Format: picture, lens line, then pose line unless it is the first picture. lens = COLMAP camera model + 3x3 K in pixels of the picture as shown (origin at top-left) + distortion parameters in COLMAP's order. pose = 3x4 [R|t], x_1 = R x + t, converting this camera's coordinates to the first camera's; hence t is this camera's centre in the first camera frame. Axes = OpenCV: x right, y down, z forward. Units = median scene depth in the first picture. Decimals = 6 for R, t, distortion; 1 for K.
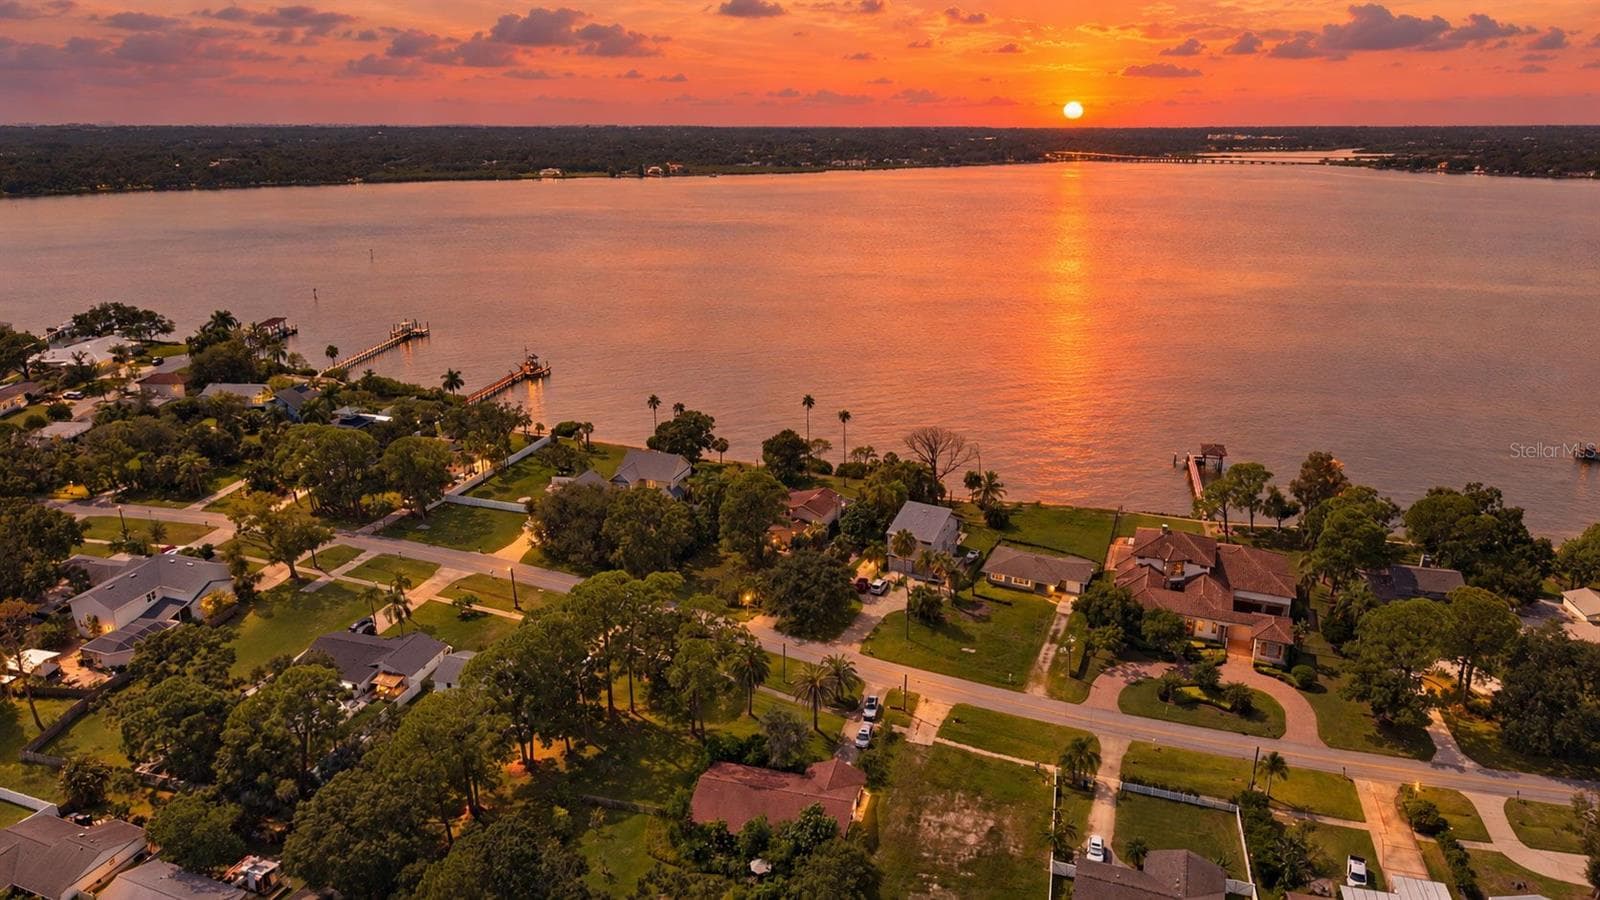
lens RADIAL K [[1059.8, 0, 798.0], [0, 1059.8, 450.8], [0, 0, 1]] dist [0.026474, -0.032732]
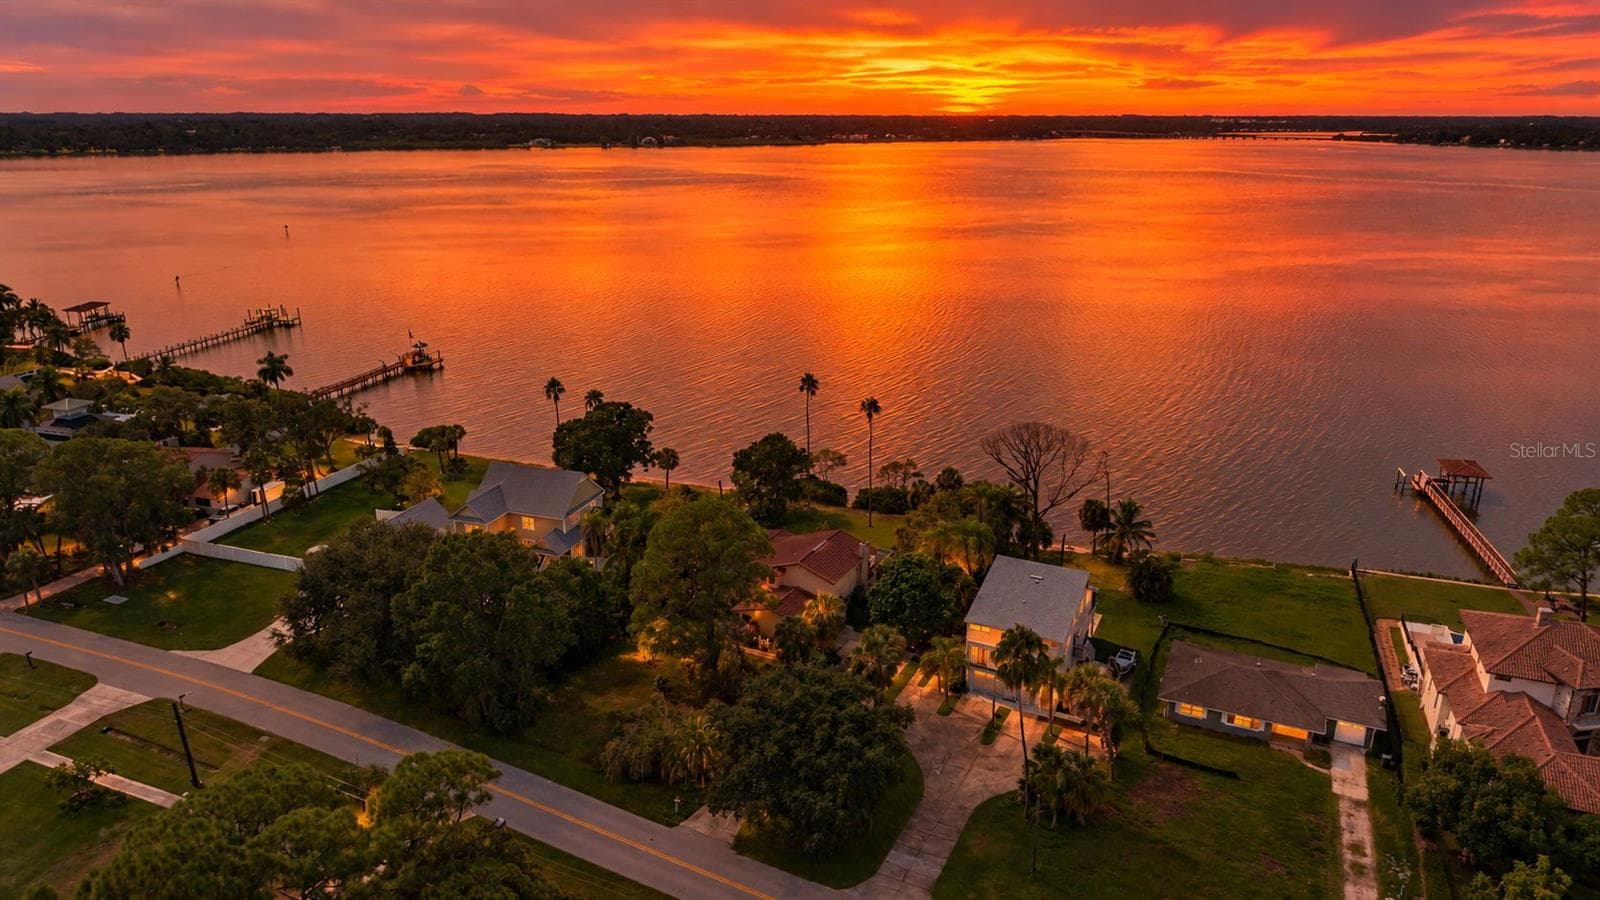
lens RADIAL K [[1059.8, 0, 805.7], [0, 1059.8, 459.1], [0, 0, 1]] dist [0.026474, -0.032732]
pose [[0.999978, -0.000834, 0.006526, 0.004221], [0.001016, 0.999611, -0.027882, 0.012760], [-0.006501, 0.027888, 0.999590, 0.422886]]
